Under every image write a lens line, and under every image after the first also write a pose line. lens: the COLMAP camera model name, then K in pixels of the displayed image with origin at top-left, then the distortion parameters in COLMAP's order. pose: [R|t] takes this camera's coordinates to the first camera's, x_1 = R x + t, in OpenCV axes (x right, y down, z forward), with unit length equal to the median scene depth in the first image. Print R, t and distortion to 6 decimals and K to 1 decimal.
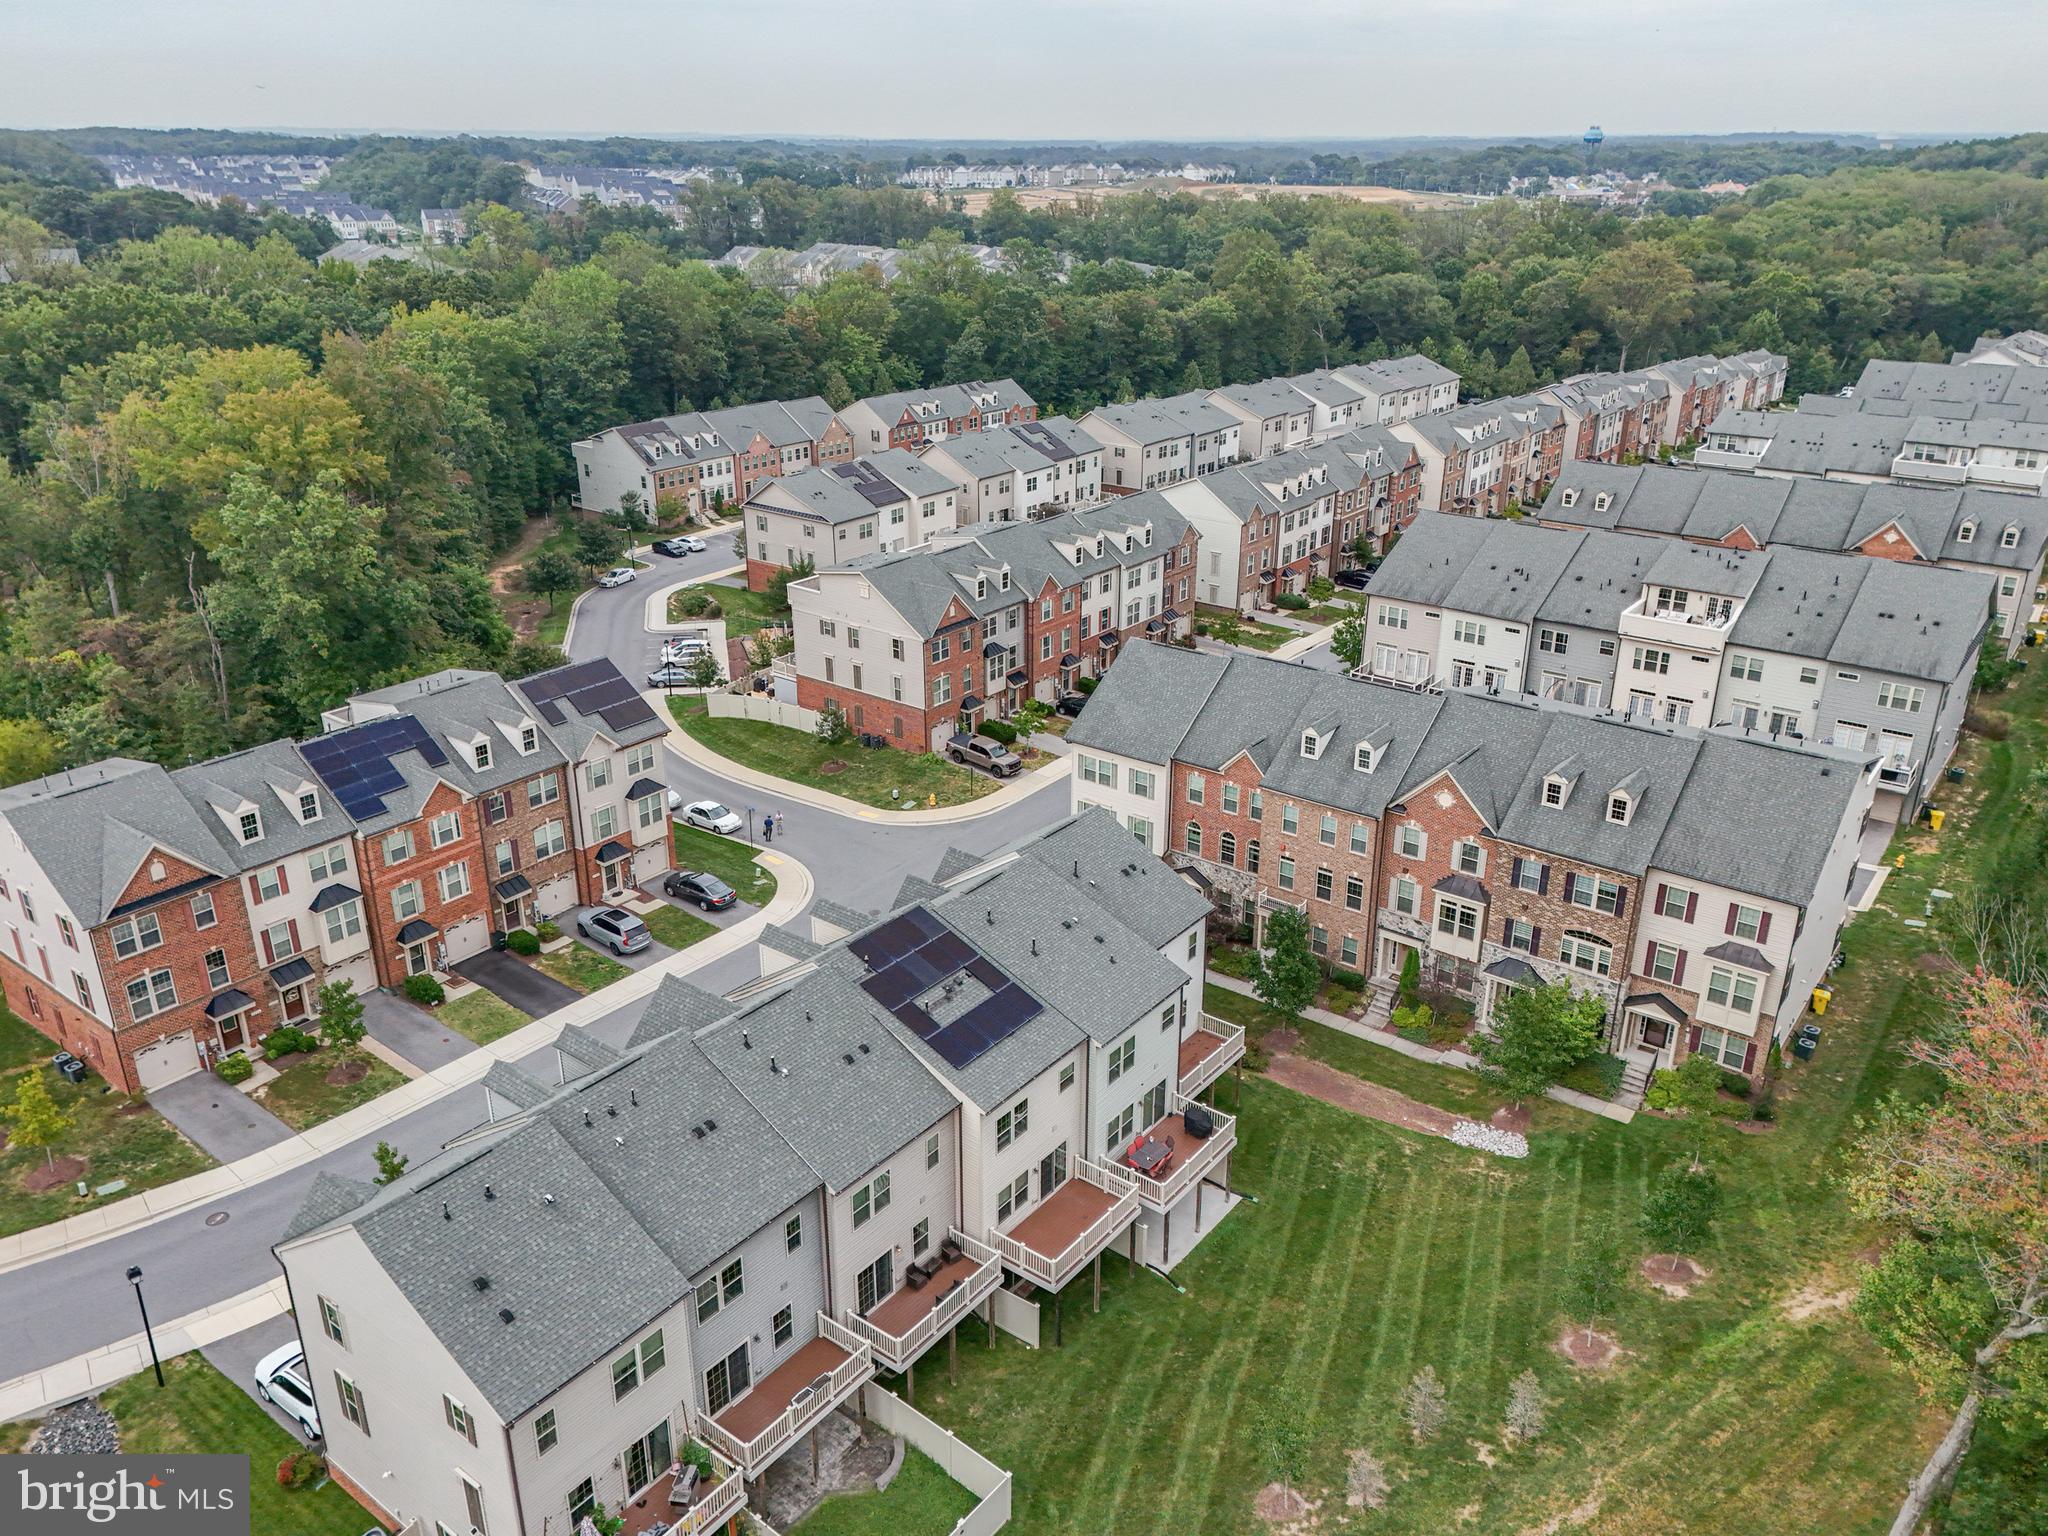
lens RADIAL K [[1521.1, 0, 1040.8], [0, 1521.1, 765.1], [0, 0, 1]] dist [0.081305, -0.074450]
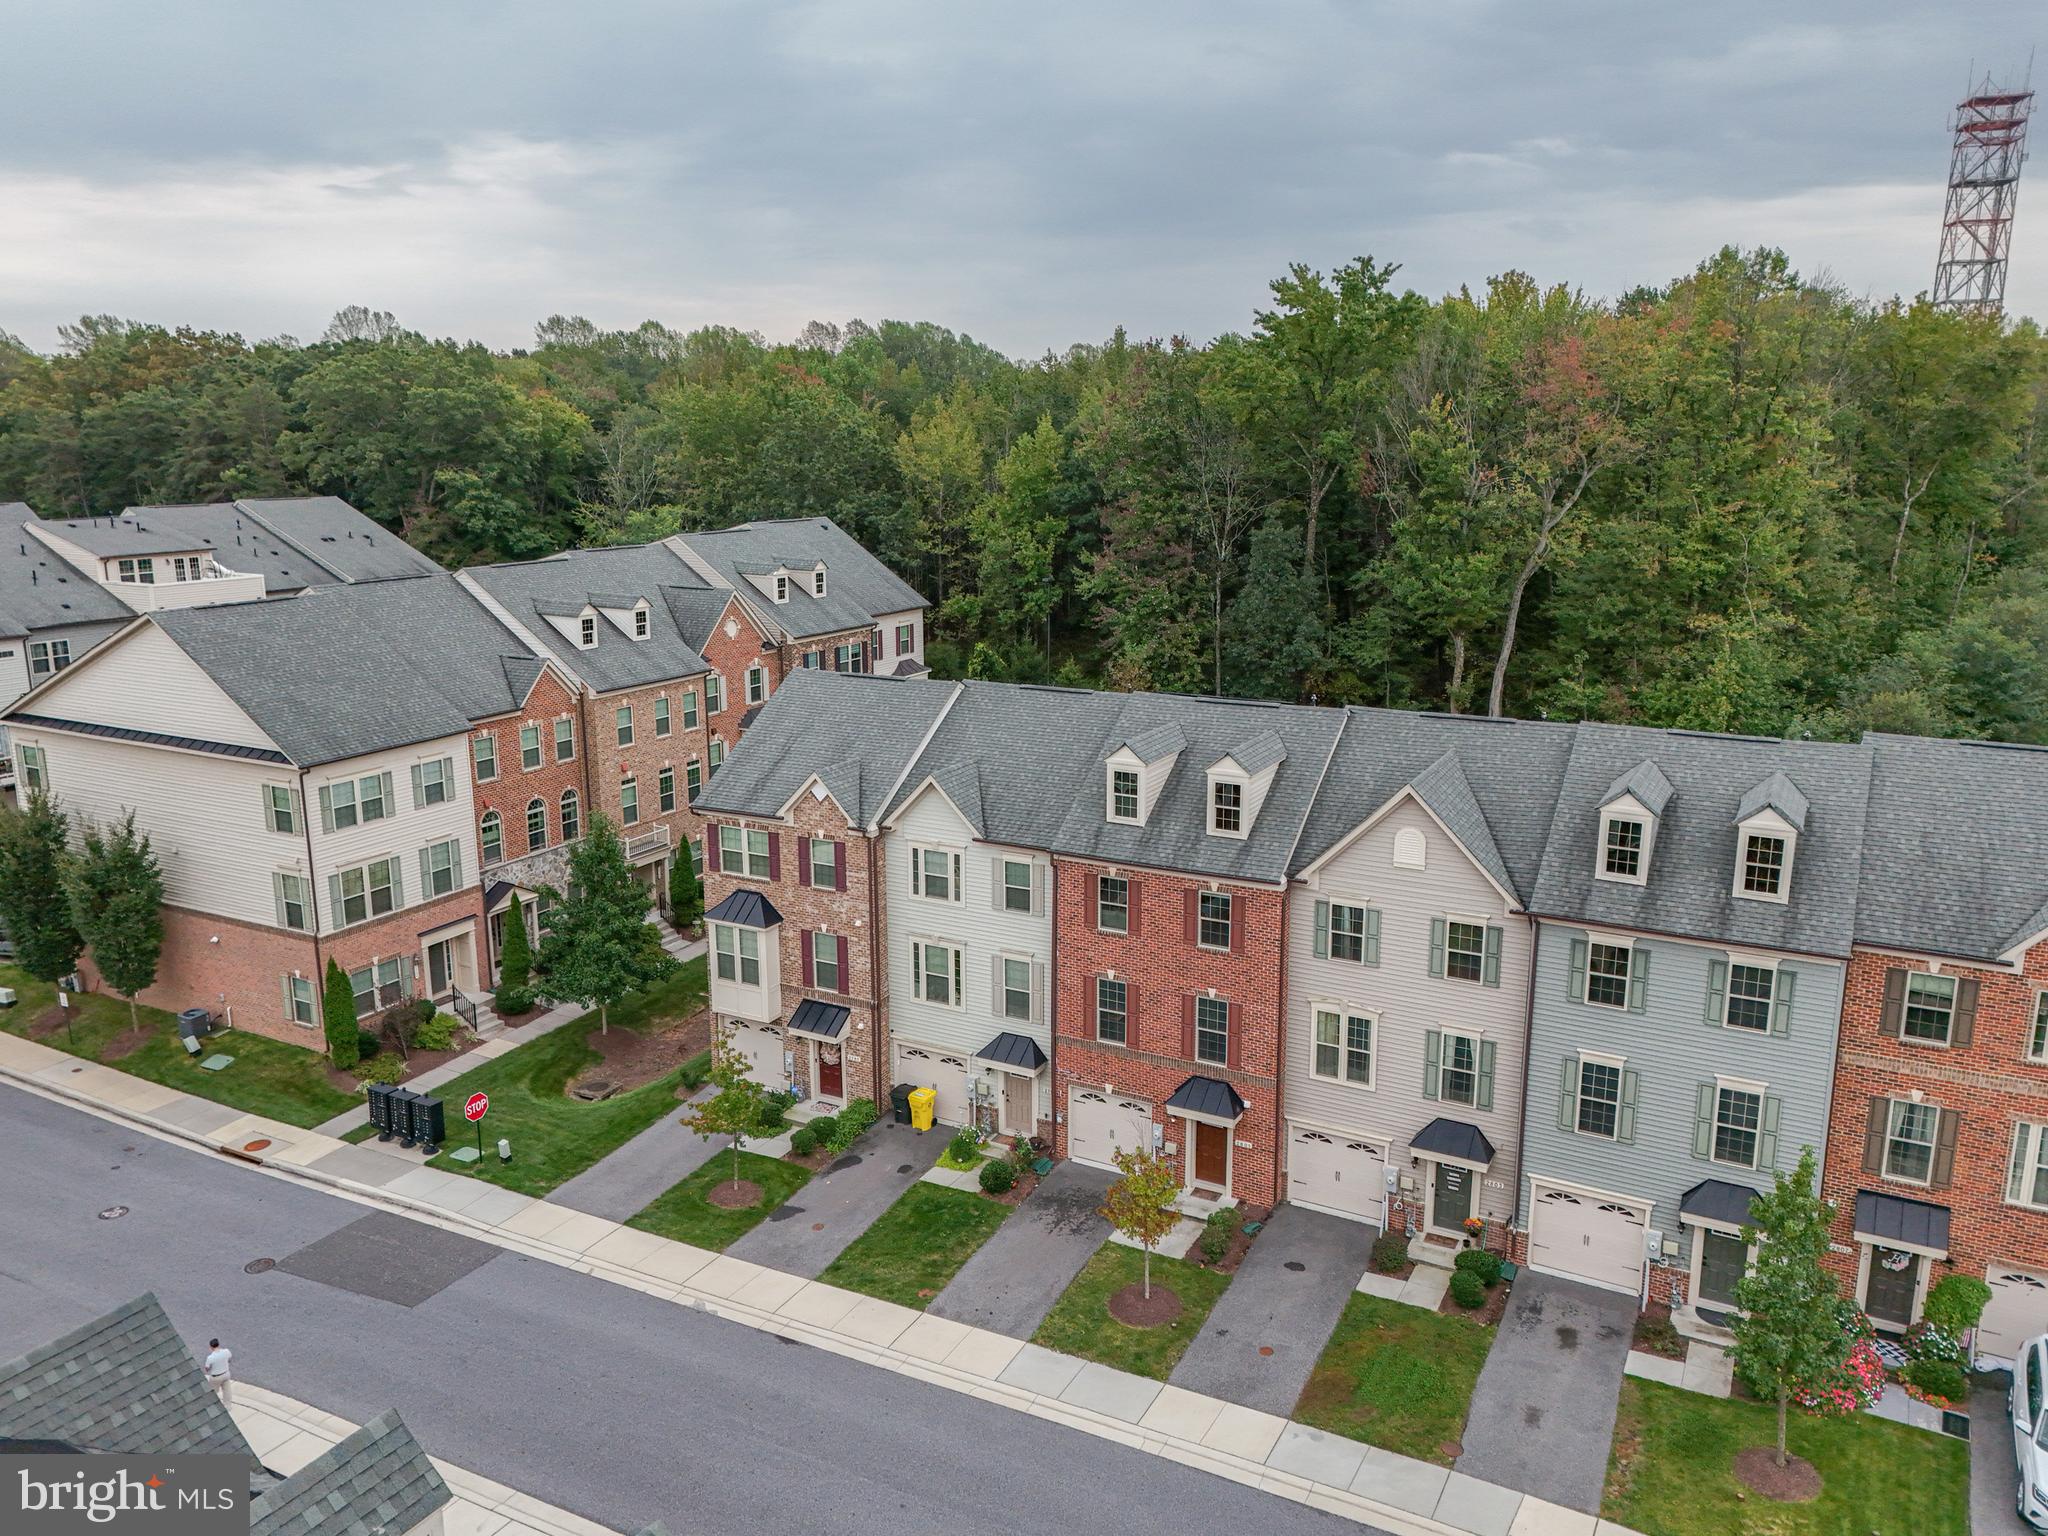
lens RADIAL K [[1521.1, 0, 1034.1], [0, 1521.1, 759.7], [0, 0, 1]] dist [0.081305, -0.074450]
pose [[-0.160359, -0.213232, 0.963752, -0.572498], [0.376167, 0.889502, 0.259394, -0.066388], [-0.912570, 0.404127, -0.062429, 0.818142]]
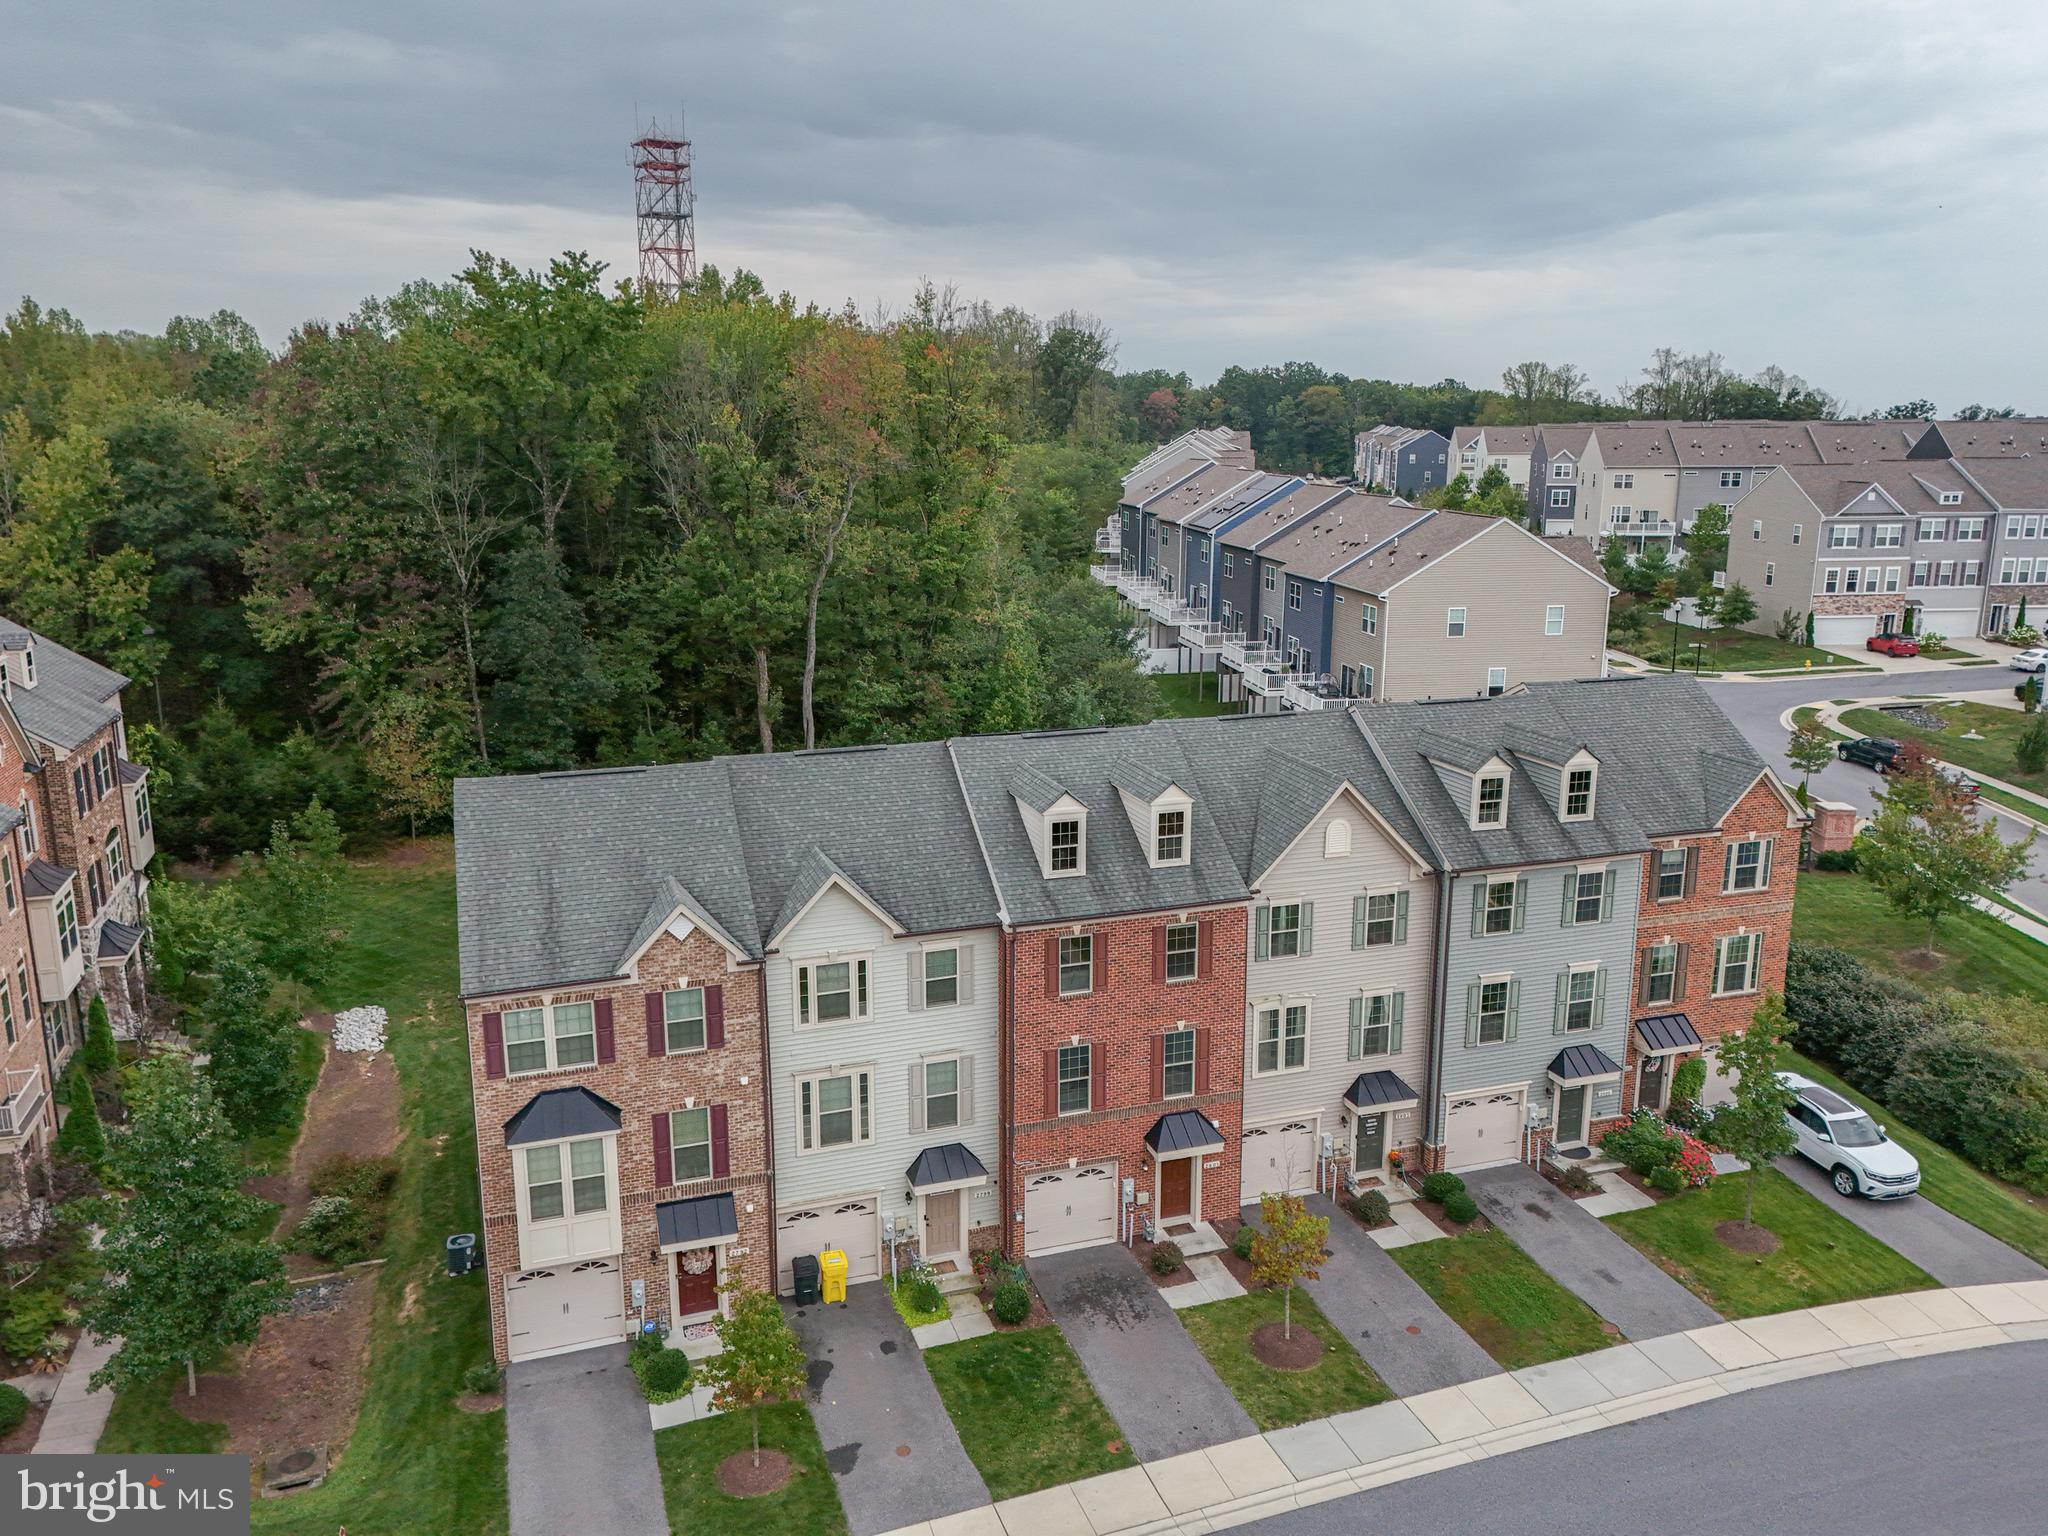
lens RADIAL K [[1521.1, 0, 1040.8], [0, 1521.1, 759.6], [0, 0, 1]] dist [0.081305, -0.074450]
pose [[-0.835367, -0.122222, 0.535932, -0.343324], [0.205295, 0.835051, 0.510434, -0.173441], [-0.509917, 0.536424, -0.672483, 1.060258]]
